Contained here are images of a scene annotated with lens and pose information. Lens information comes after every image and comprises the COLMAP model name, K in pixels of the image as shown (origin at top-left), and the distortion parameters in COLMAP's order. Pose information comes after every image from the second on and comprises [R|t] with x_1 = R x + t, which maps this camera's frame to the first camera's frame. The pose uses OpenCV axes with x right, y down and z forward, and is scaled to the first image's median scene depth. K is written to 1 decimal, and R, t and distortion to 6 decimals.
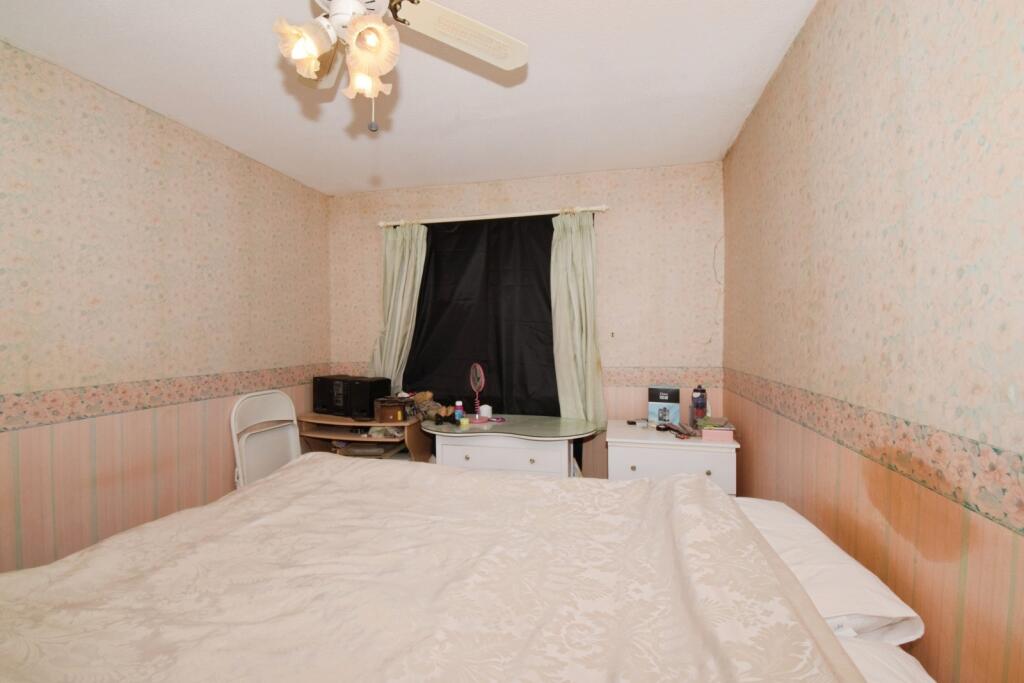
lens RADIAL K [[442.5, 0, 512.0], [0, 442.5, 341.5], [0, 0, 1]] dist [0.021317, -0.024196]
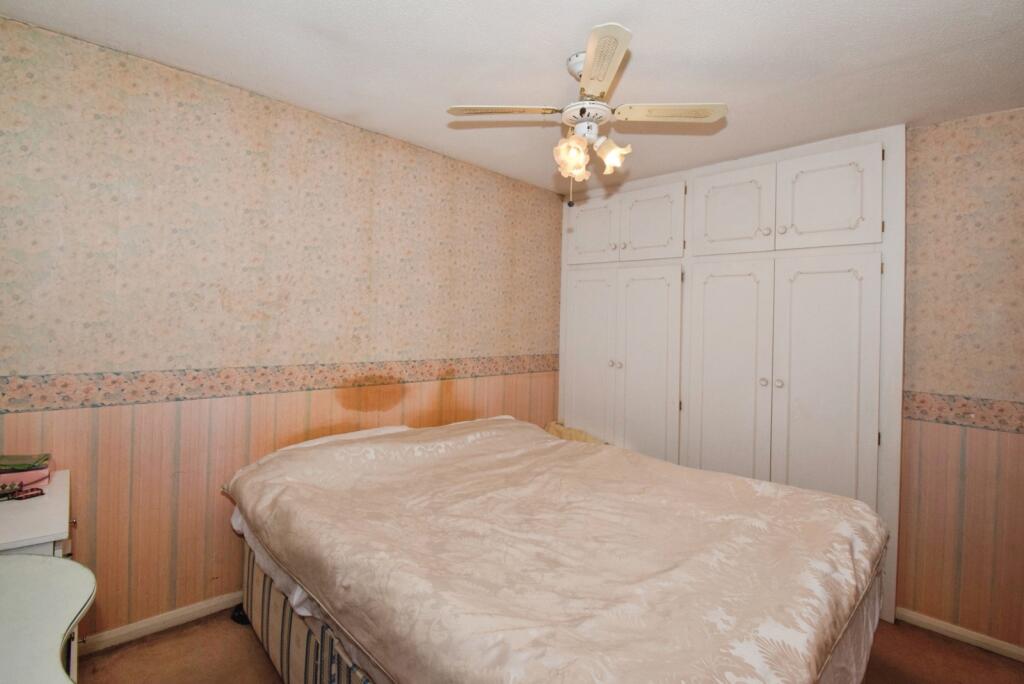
lens RADIAL K [[385.1, 0, 511.3], [0, 385.1, 322.4], [0, 0, 1]] dist [-0.031461, -0.000011]
pose [[0.787065, 0.010167, -0.616786, 0.164362], [-0.028566, 0.999392, -0.019978, -0.010805], [0.616208, 0.033343, 0.786877, 0.762004]]
